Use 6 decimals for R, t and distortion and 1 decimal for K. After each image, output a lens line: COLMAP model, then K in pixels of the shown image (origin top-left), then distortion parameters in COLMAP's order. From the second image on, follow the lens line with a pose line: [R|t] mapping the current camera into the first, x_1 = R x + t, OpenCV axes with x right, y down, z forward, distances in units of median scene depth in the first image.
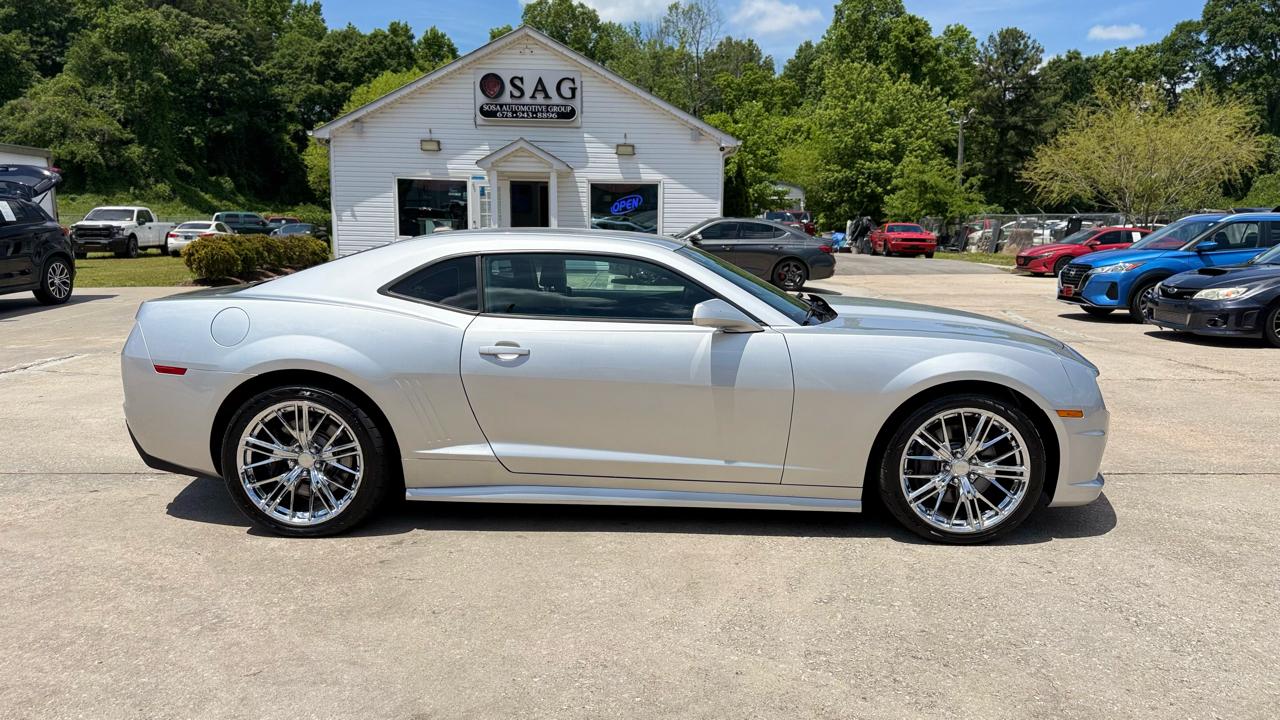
lens RADIAL K [[902.1, 0, 644.5], [0, 902.1, 376.5], [0, 0, 1]] dist [0.040329, -0.051721]
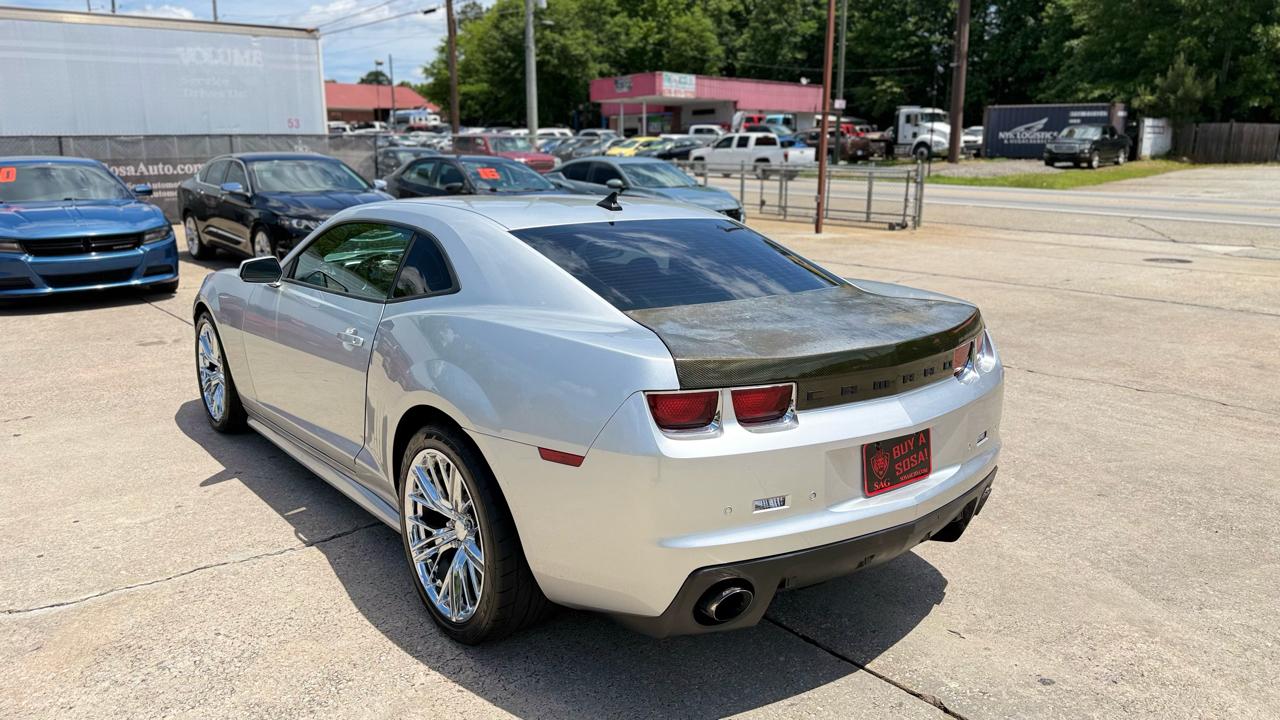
lens RADIAL K [[902.1, 0, 647.3], [0, 902.1, 358.5], [0, 0, 1]] dist [0.040329, -0.051721]
pose [[-0.635173, -0.169562, 0.753528, -0.181501], [0.125937, 0.939812, 0.317638, -0.060149], [-0.762034, 0.296652, -0.575589, 0.314588]]
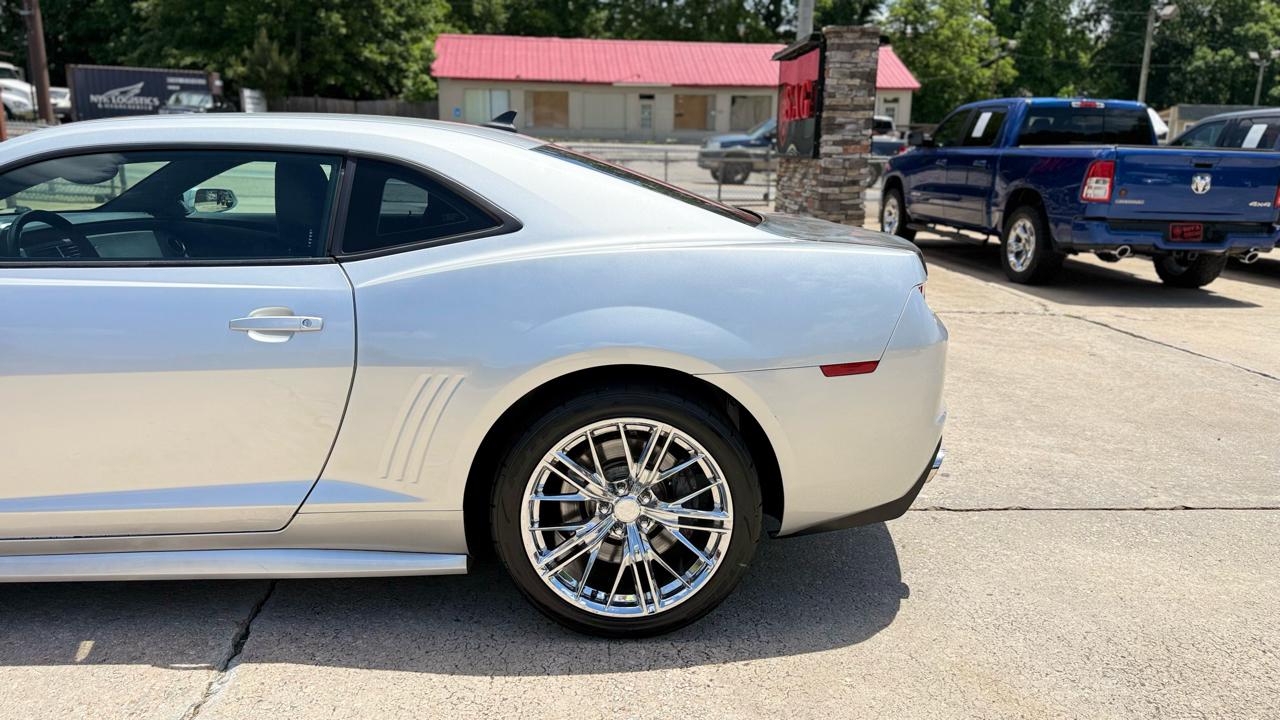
lens RADIAL K [[902.1, 0, 636.5], [0, 902.1, 367.4], [0, 0, 1]] dist [0.040329, -0.051721]
pose [[-0.998109, -0.012239, -0.060238, -0.061694], [-0.035261, 0.916710, 0.397995, -0.057218], [0.050350, 0.399366, -0.915408, 0.360276]]
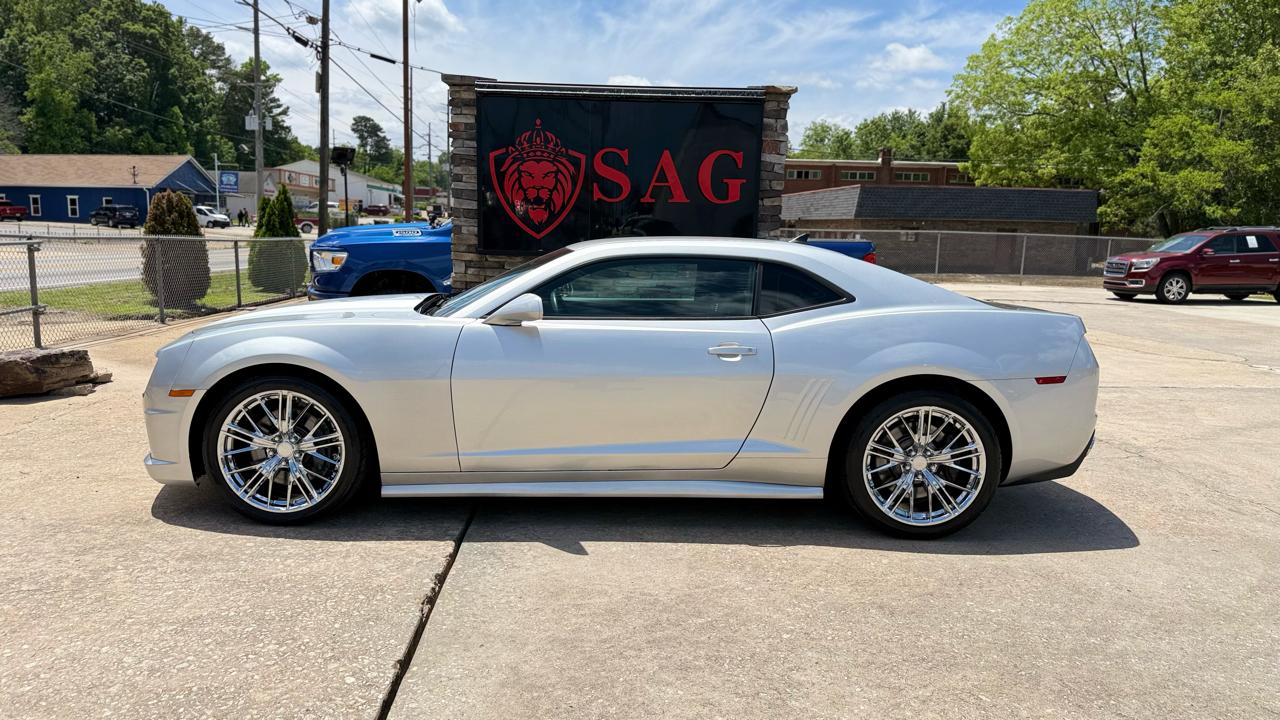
lens RADIAL K [[902.1, 0, 643.3], [0, 902.1, 374.0], [0, 0, 1]] dist [0.040329, -0.051721]
pose [[0.046976, 0.147390, -0.987962, 0.150605], [-0.195936, 0.971200, 0.135573, 0.026757], [0.979491, 0.187208, 0.074502, -0.141302]]
